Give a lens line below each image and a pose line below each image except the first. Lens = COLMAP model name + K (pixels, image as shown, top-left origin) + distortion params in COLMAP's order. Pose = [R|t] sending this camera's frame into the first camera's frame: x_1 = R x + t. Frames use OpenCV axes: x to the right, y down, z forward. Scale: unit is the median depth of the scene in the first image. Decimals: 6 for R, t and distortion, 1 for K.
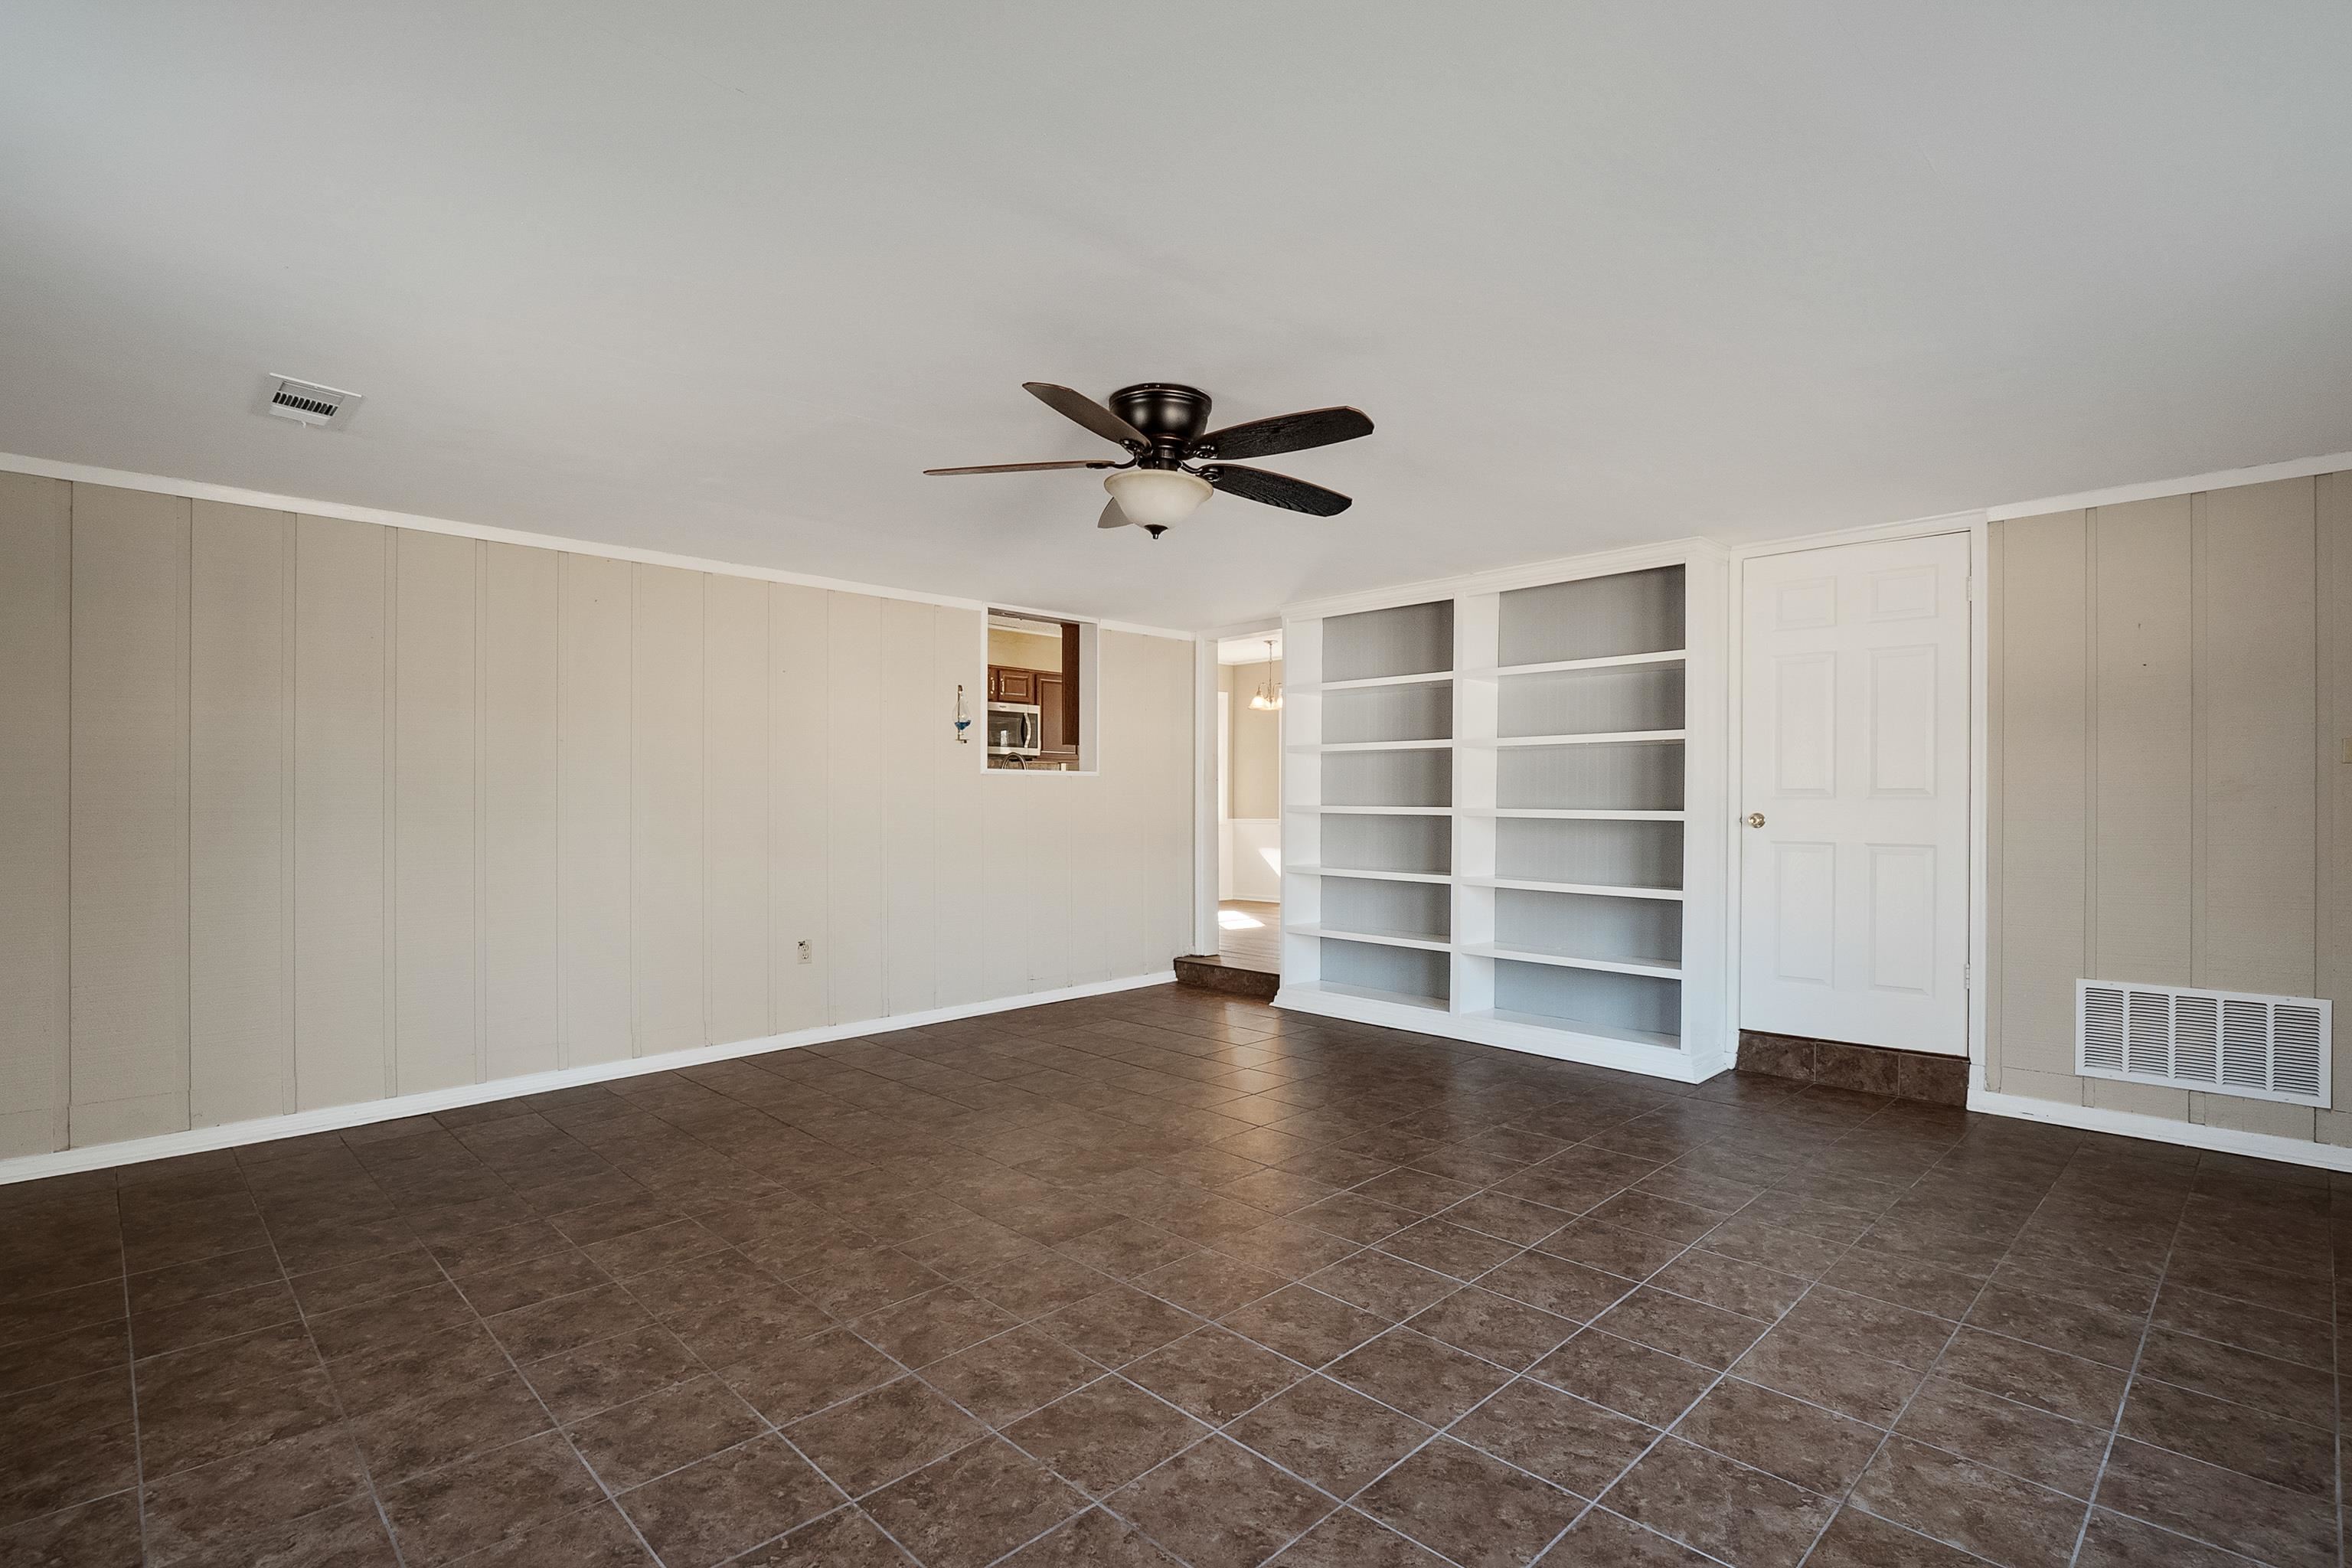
lens RADIAL K [[1126.7, 0, 1173.6], [0, 1126.7, 782.7], [0, 0, 1]] dist [-0.005361, -0.000978]
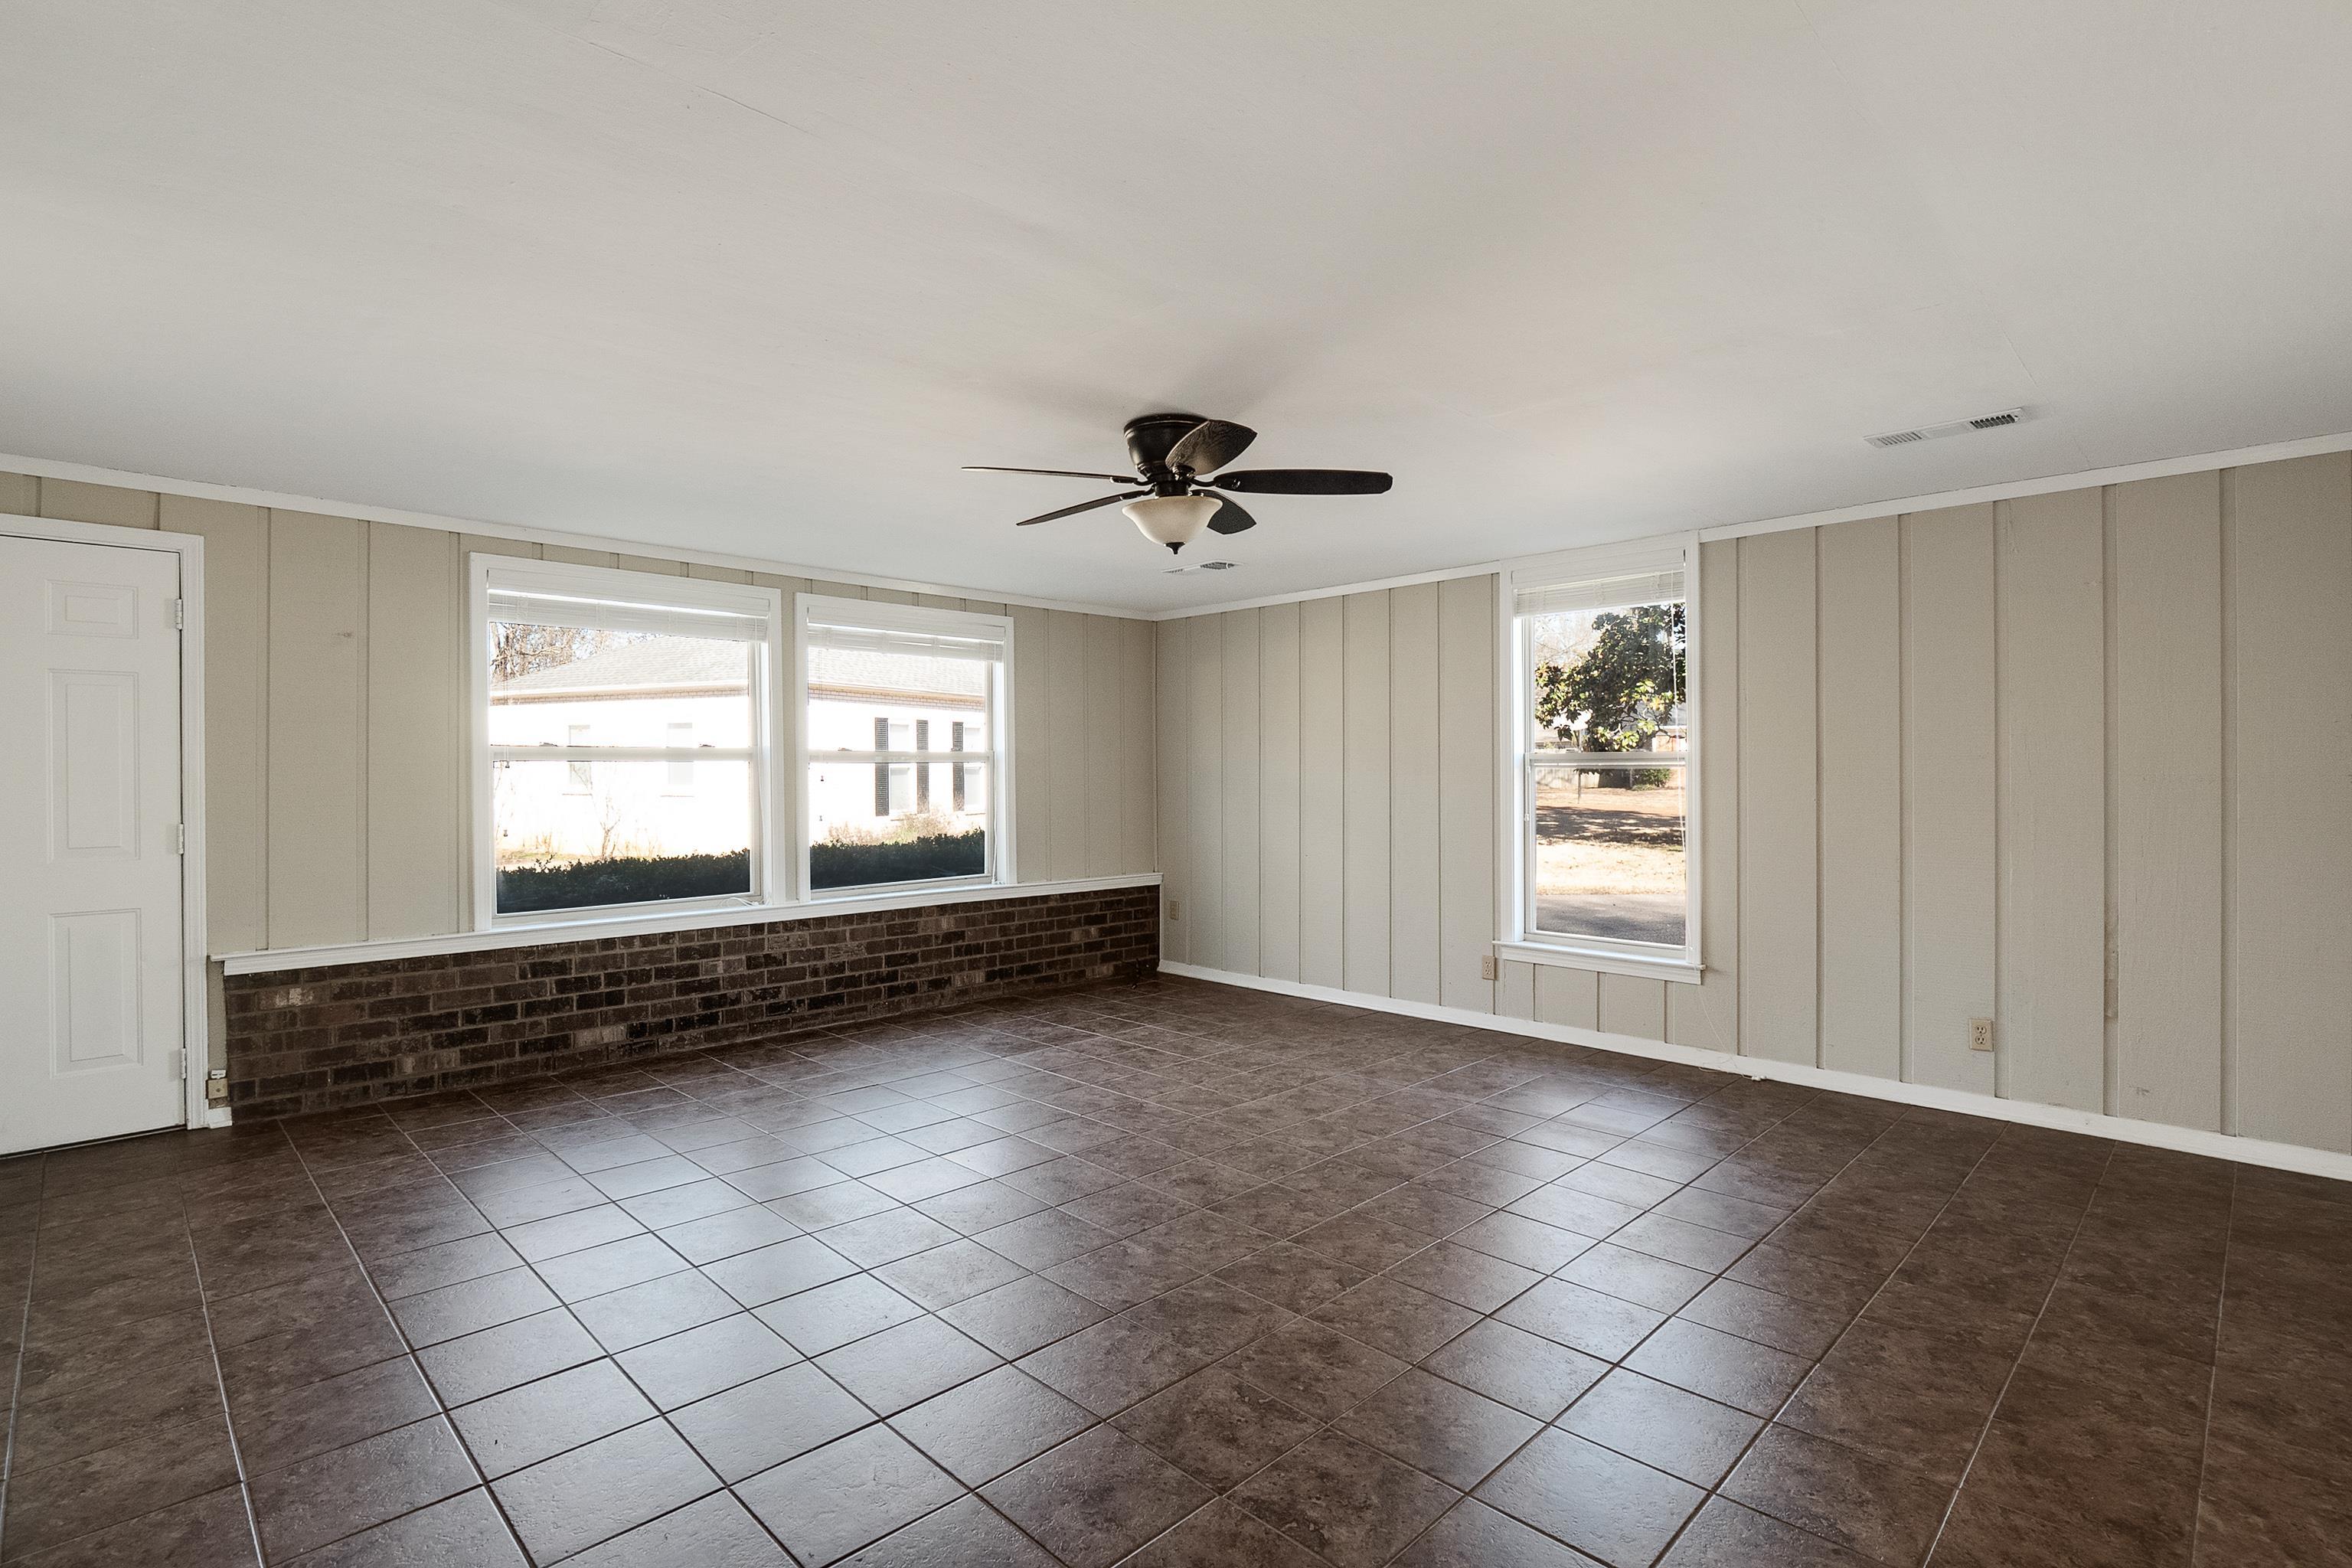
lens RADIAL K [[1126.7, 0, 1173.6], [0, 1126.7, 782.7], [0, 0, 1]] dist [-0.005361, -0.000978]
pose [[-0.999961, 0.003673, -0.008014, -0.004716], [0.003694, 0.999990, -0.002521, 0.011075], [0.008005, -0.002551, -0.999965, 2.354581]]
